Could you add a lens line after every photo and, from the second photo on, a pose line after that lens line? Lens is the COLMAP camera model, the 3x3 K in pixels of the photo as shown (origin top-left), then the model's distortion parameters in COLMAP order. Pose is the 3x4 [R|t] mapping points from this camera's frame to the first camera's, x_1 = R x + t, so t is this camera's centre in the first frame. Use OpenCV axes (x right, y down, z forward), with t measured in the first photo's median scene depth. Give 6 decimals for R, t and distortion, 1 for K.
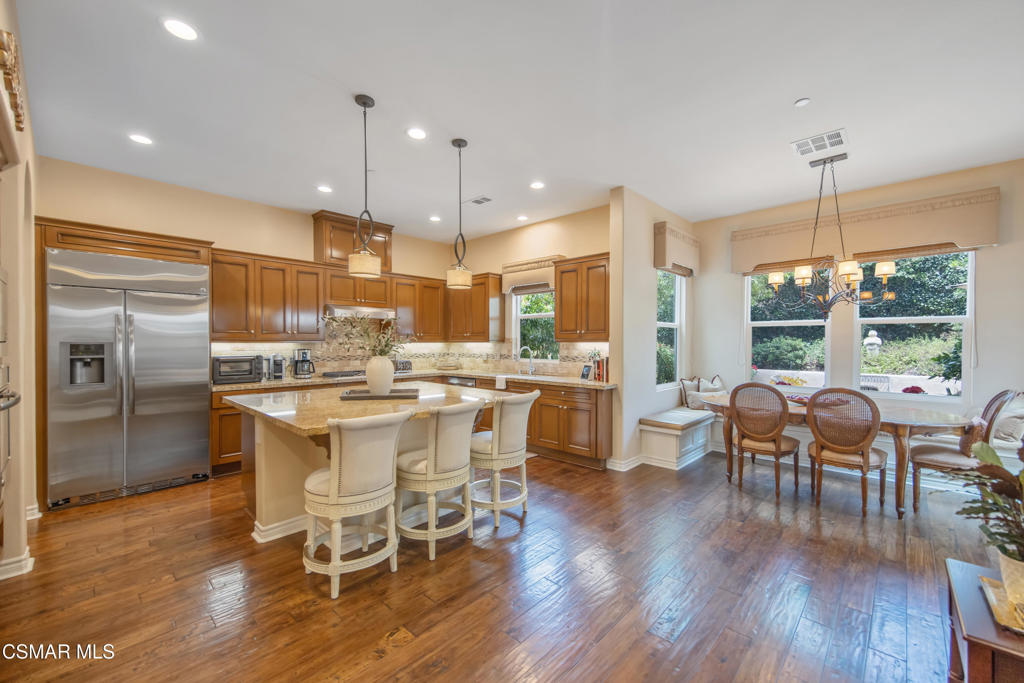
lens RADIAL K [[411.6, 0, 515.6], [0, 411.6, 345.5], [0, 0, 1]] dist [0.003040, -0.000019]
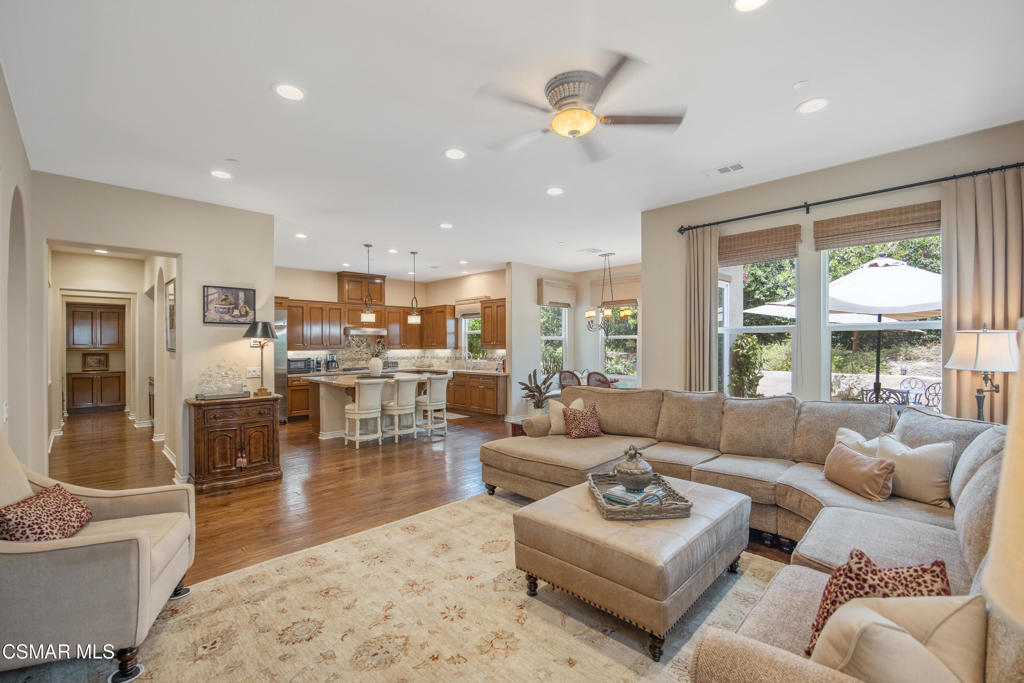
lens RADIAL K [[440.0, 0, 516.4], [0, 440.0, 343.6], [0, 0, 1]] dist [-0.025974, -0.000062]
pose [[0.999647, -0.005947, -0.025887, 0.286937], [0.005668, 0.999925, -0.010847, -0.010445], [0.025950, 0.010697, 0.999606, -0.779173]]
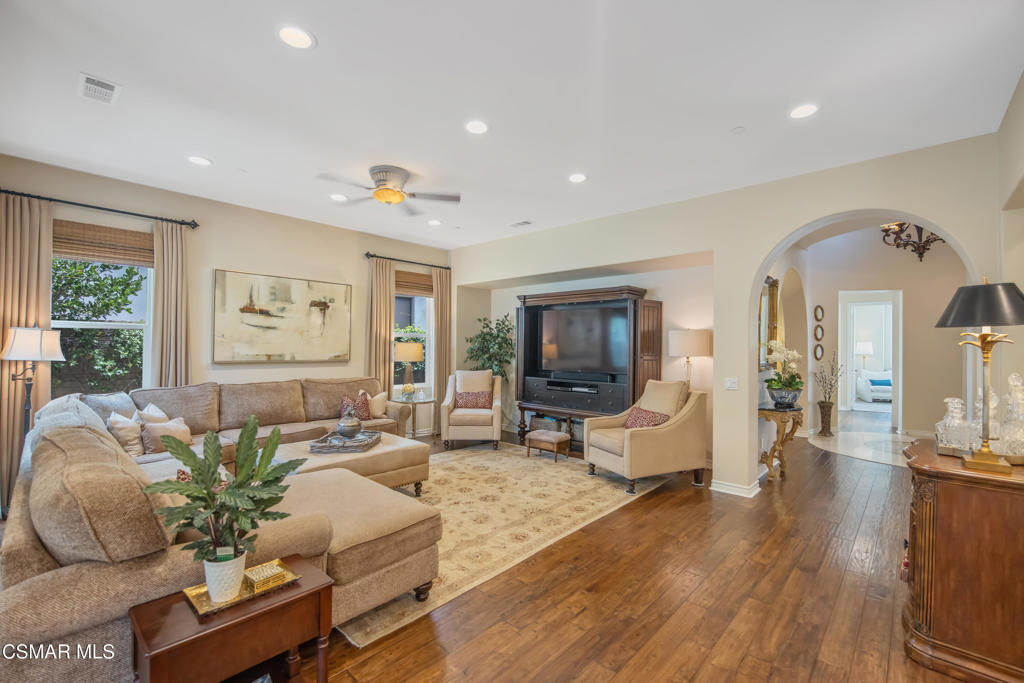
lens RADIAL K [[440.0, 0, 516.4], [0, 440.0, 343.6], [0, 0, 1]] dist [-0.025974, -0.000062]
pose [[-0.999833, -0.011859, -0.013879, 0.121190], [-0.011889, 0.999927, 0.002123, -0.017549], [0.013853, 0.002288, -0.999901, 0.544241]]
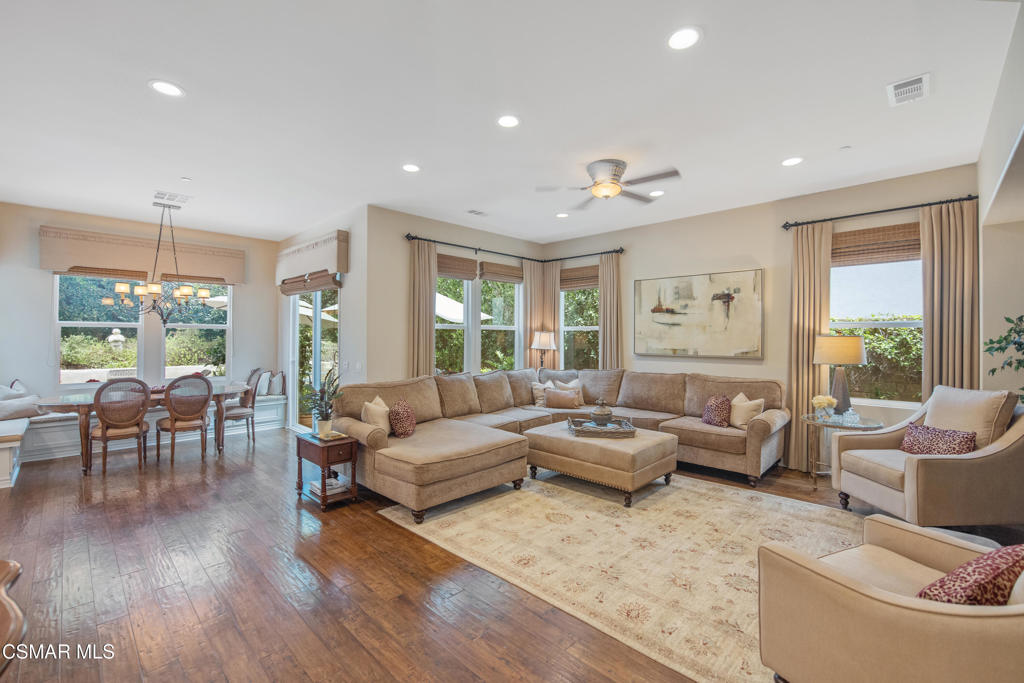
lens RADIAL K [[436.8, 0, 505.7], [0, 436.8, 334.1], [0, 0, 1]] dist [-0.010938, -0.000326]
pose [[0.021708, 0.006499, 0.999743, -0.451306], [0.004876, 0.999966, -0.006606, -0.015911], [-0.999752, 0.005018, 0.021676, -0.087337]]
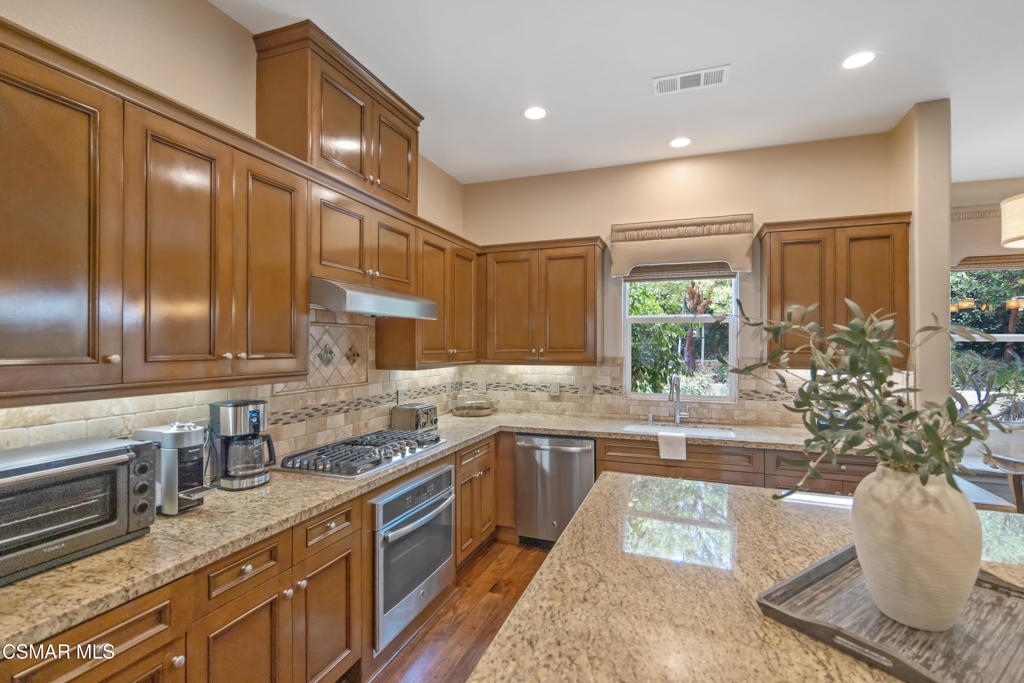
lens RADIAL K [[467.3, 0, 512.0], [0, 467.3, 341.5], [0, 0, 1]] dist [-0.015707, 0.000196]
pose [[0.922060, 0.003674, 0.387031, -0.473062], [0.001022, 0.999928, -0.011927, -0.037742], [-0.387047, 0.011393, 0.921990, 0.564324]]
